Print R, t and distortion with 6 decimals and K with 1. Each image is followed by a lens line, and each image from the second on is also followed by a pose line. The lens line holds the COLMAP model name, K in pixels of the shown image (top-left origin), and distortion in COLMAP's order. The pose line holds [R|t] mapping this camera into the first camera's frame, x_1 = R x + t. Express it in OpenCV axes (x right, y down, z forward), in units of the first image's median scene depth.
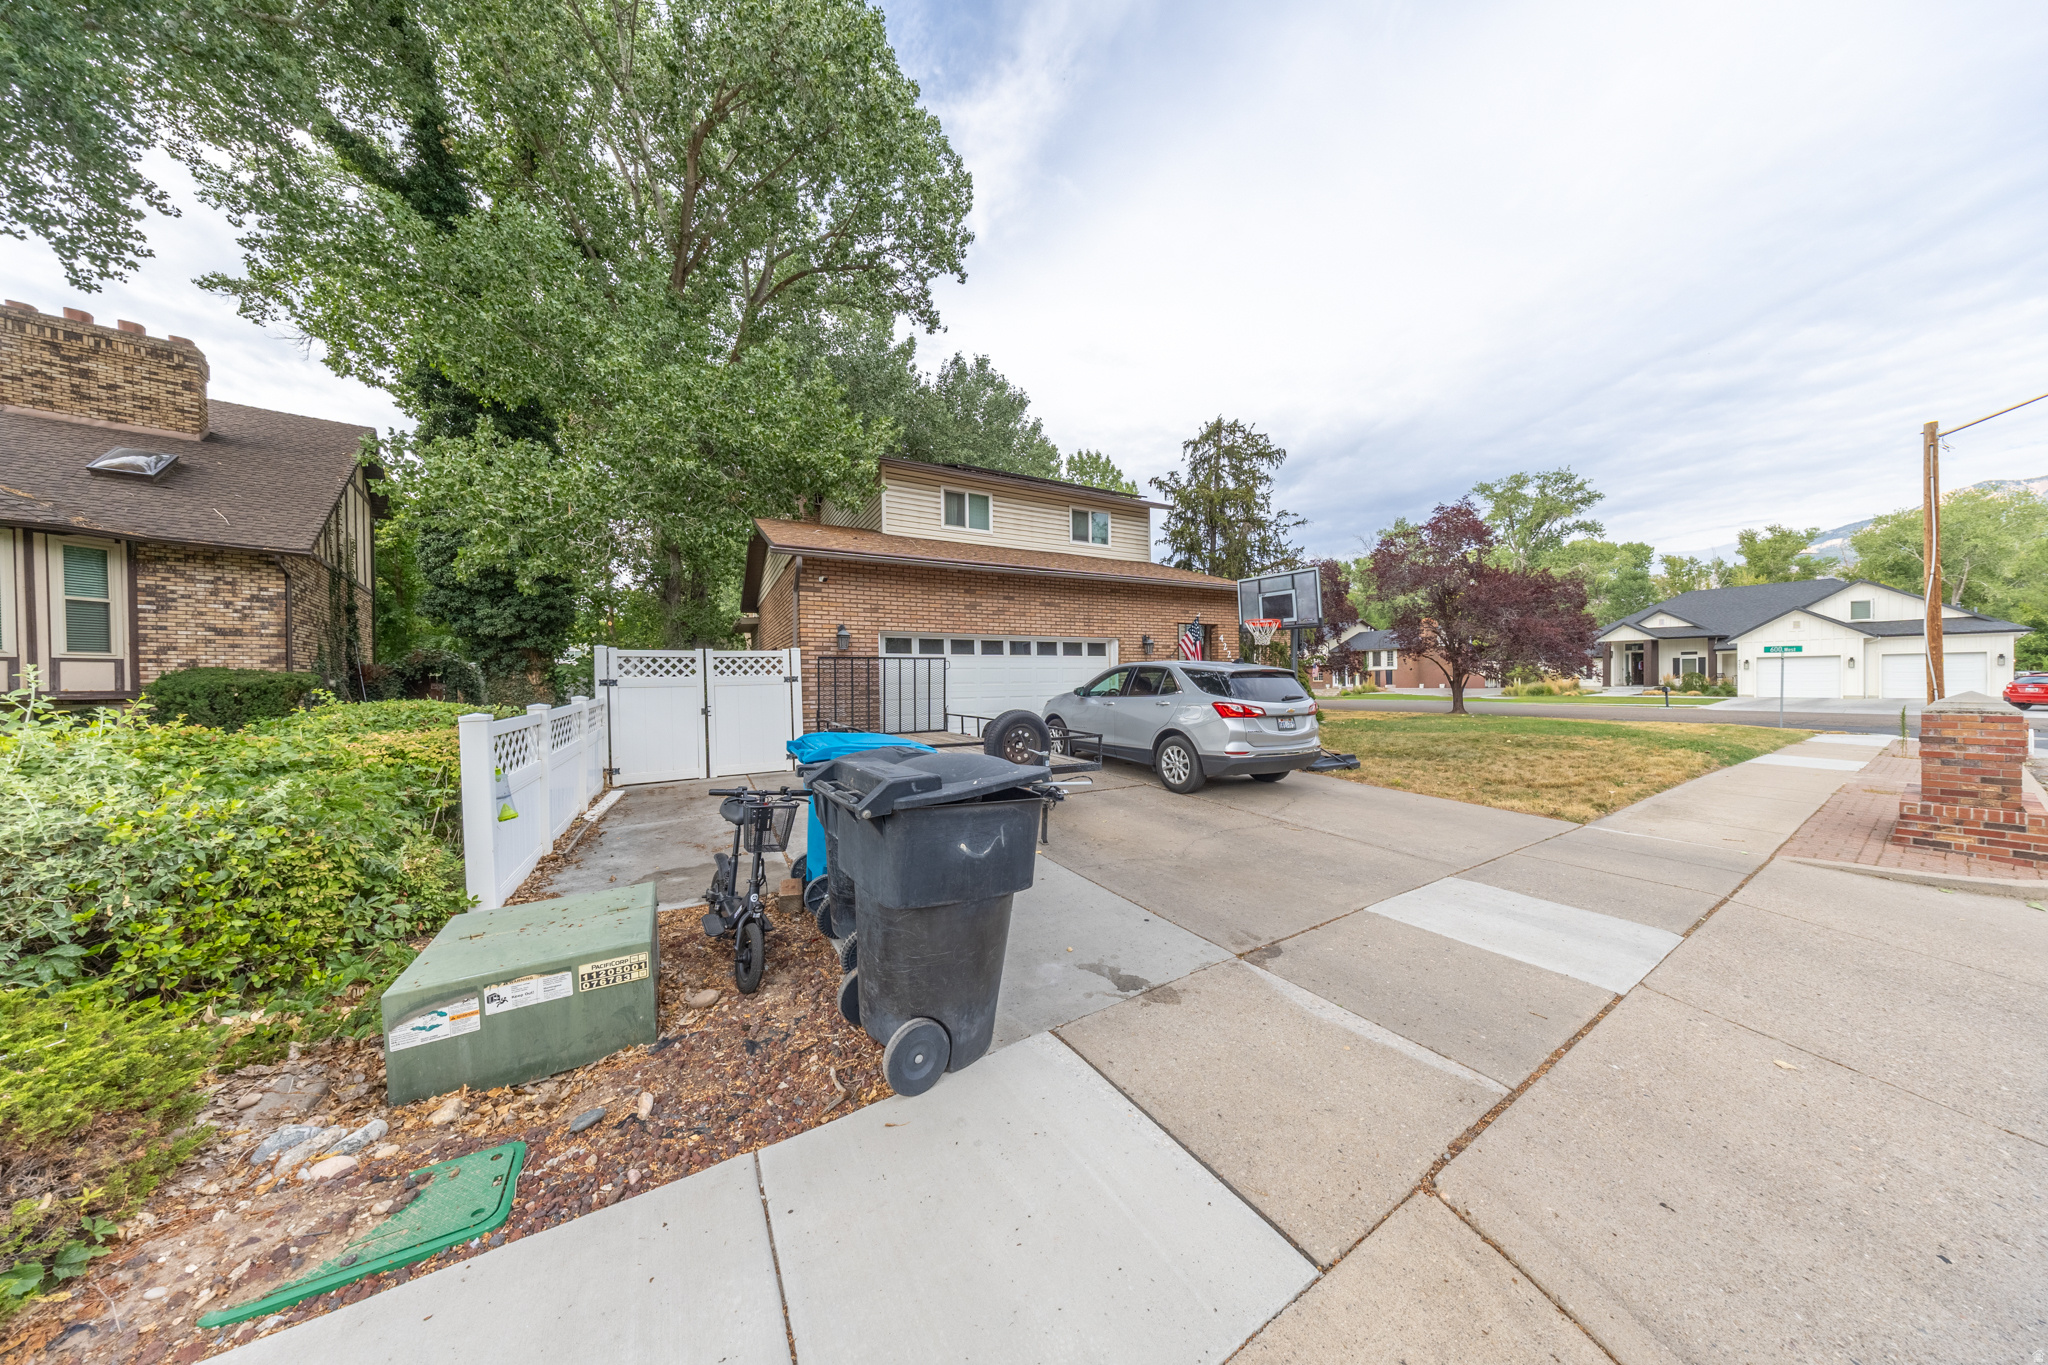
lens RADIAL K [[591.3, 0, 1025.9], [0, 591.3, 680.8], [0, 0, 1]] dist [-0.005833, 0.000490]
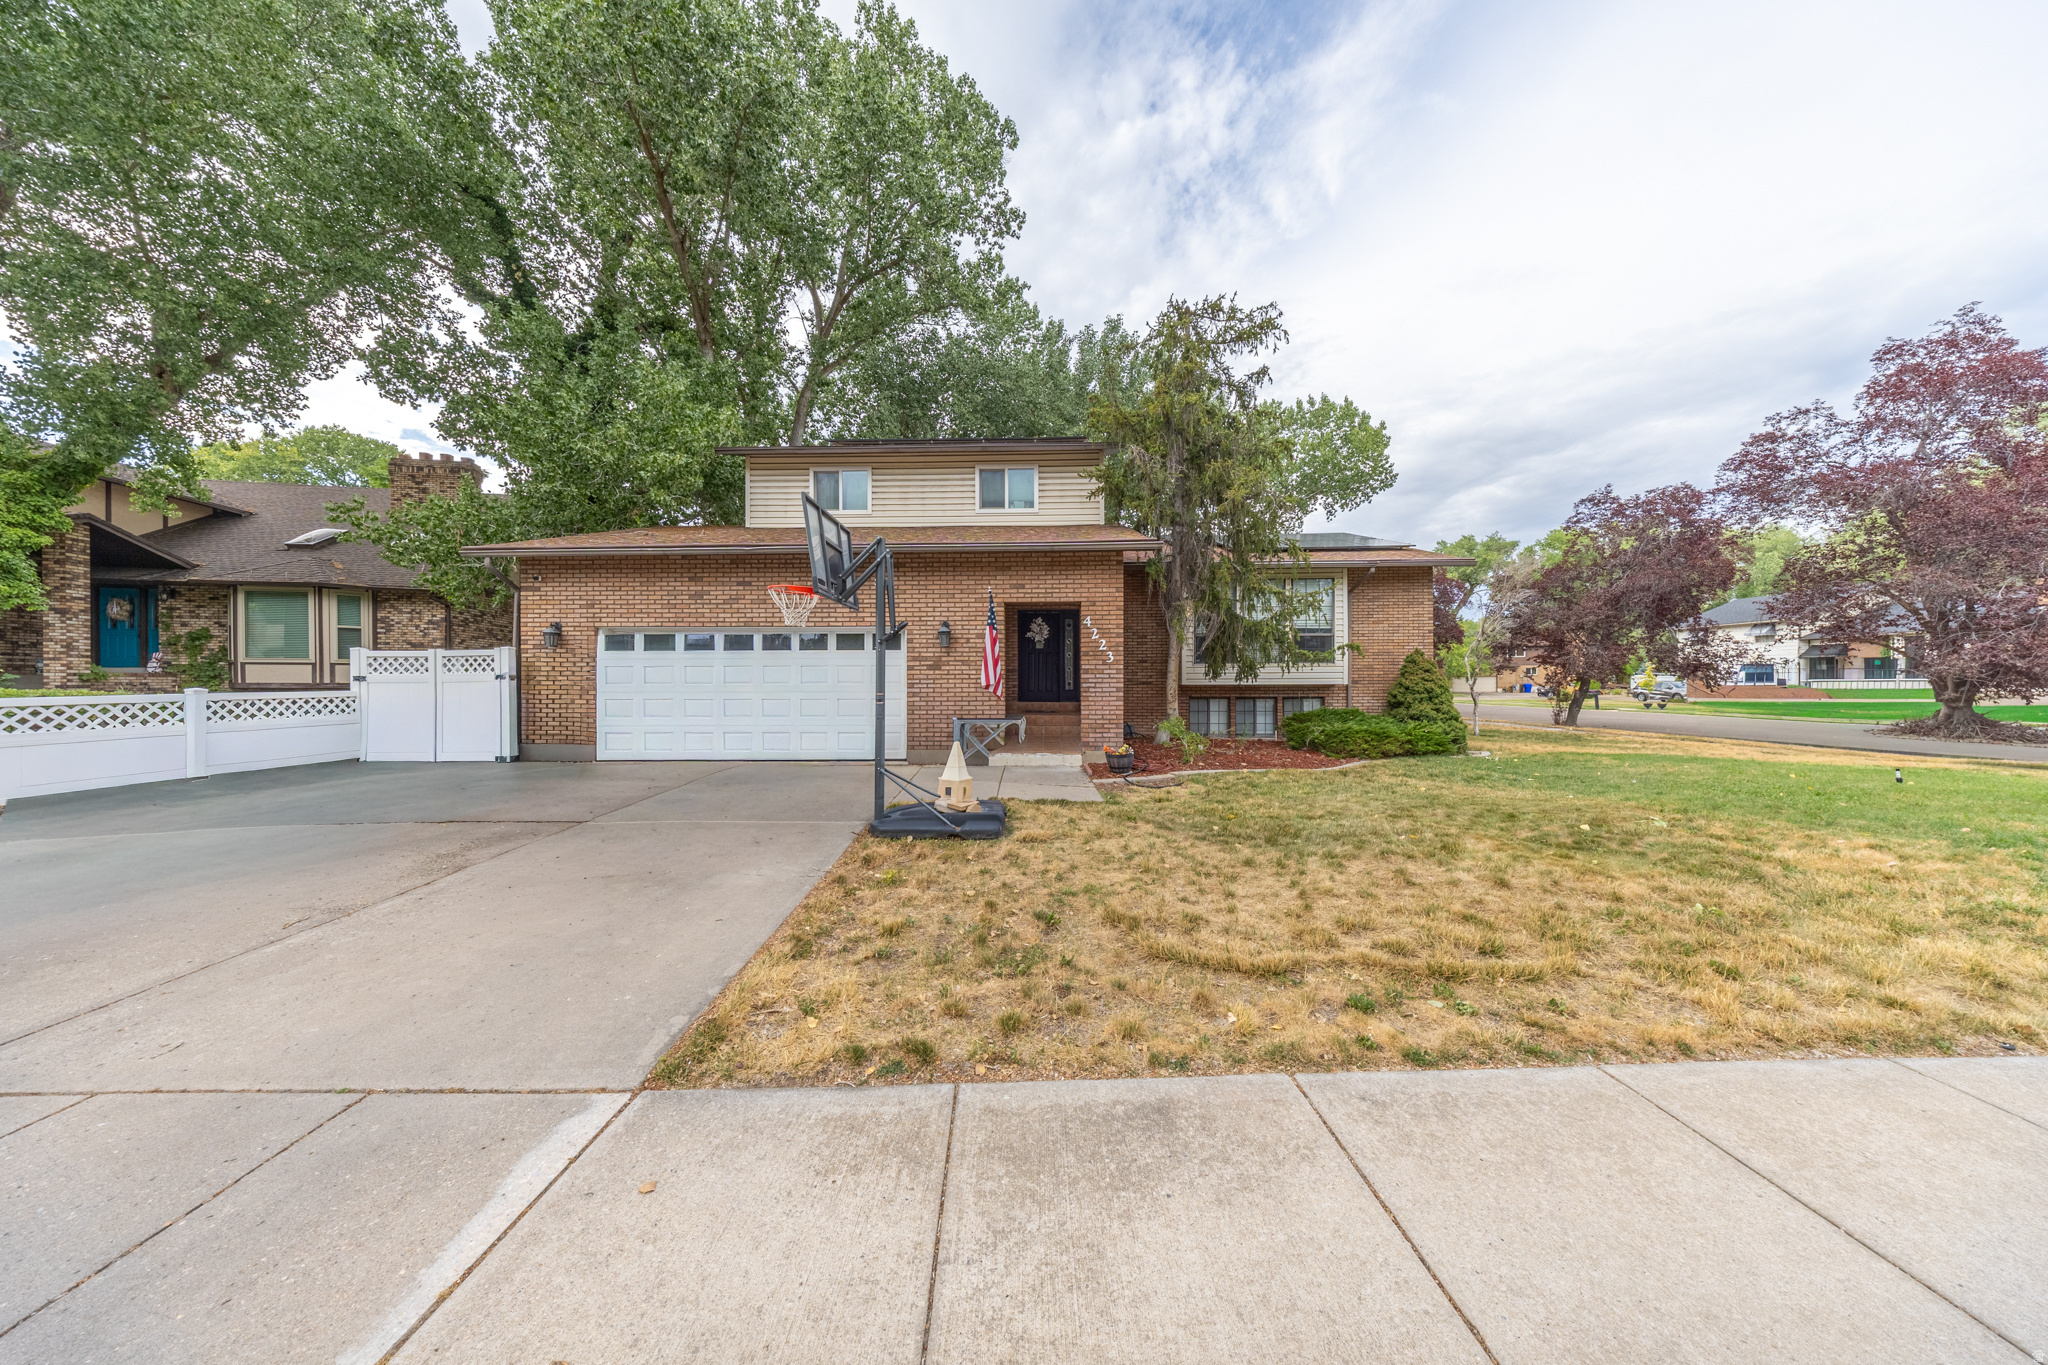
lens RADIAL K [[591.3, 0, 1014.6], [0, 591.3, 685.0], [0, 0, 1]] dist [-0.005833, 0.000490]
pose [[0.860794, 0.010988, -0.508836, 0.791410], [-0.010601, 0.999937, 0.003660, -0.001772], [0.508844, 0.002243, 0.860856, 0.495607]]
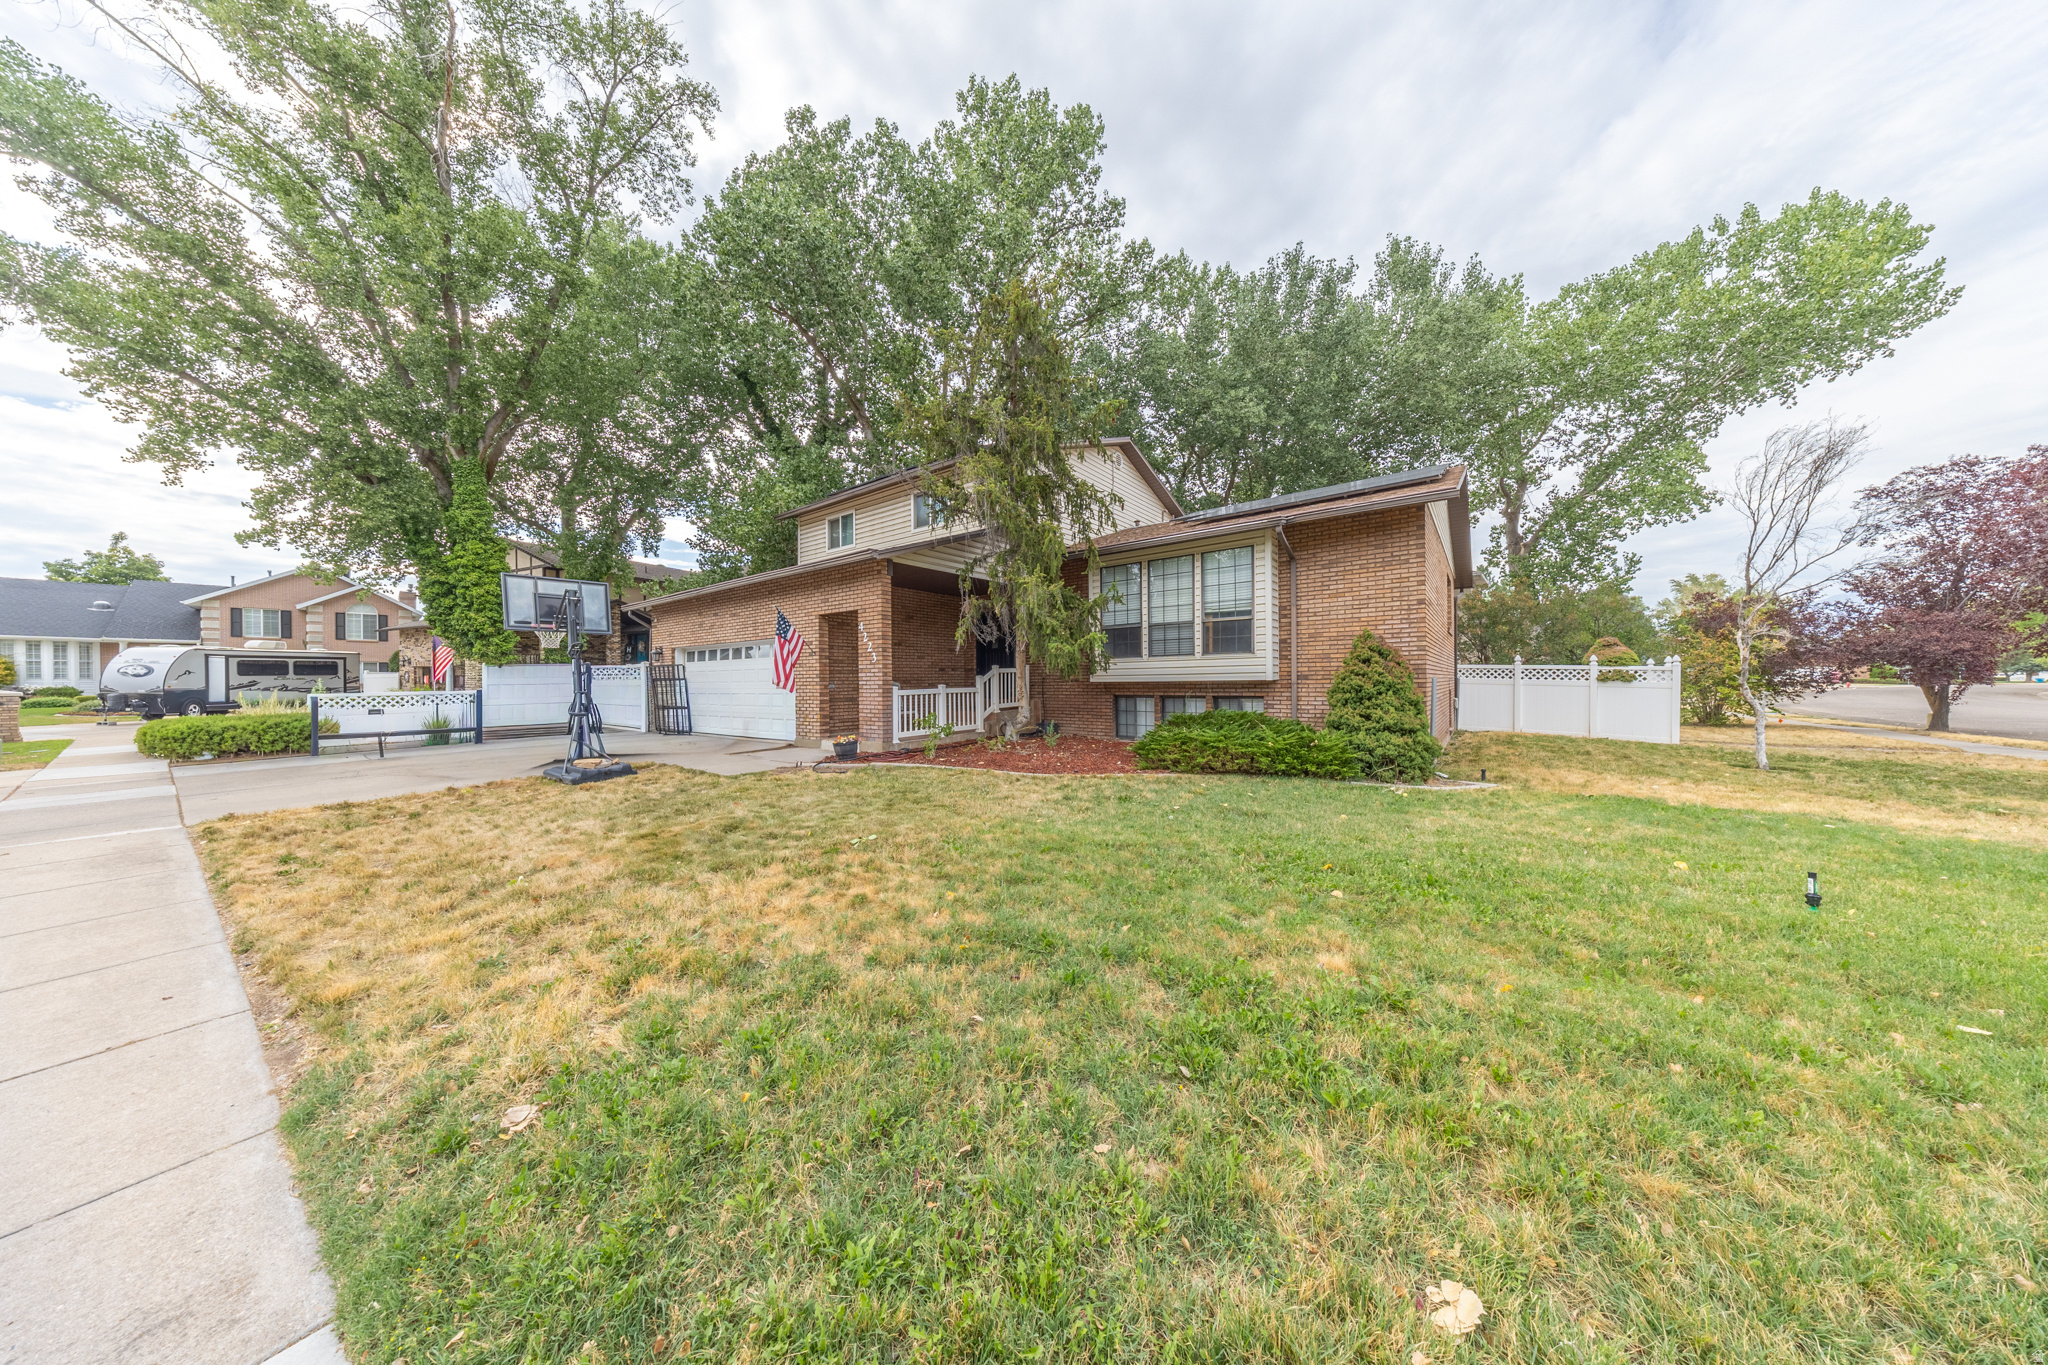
lens RADIAL K [[591.3, 0, 1017.2], [0, 591.3, 682.4], [0, 0, 1]] dist [-0.005833, 0.000490]
pose [[0.404667, 0.008268, -0.914427, 1.463337], [-0.002370, 0.999965, 0.007992, -0.009067], [0.914461, -0.001067, 0.404673, 1.150004]]
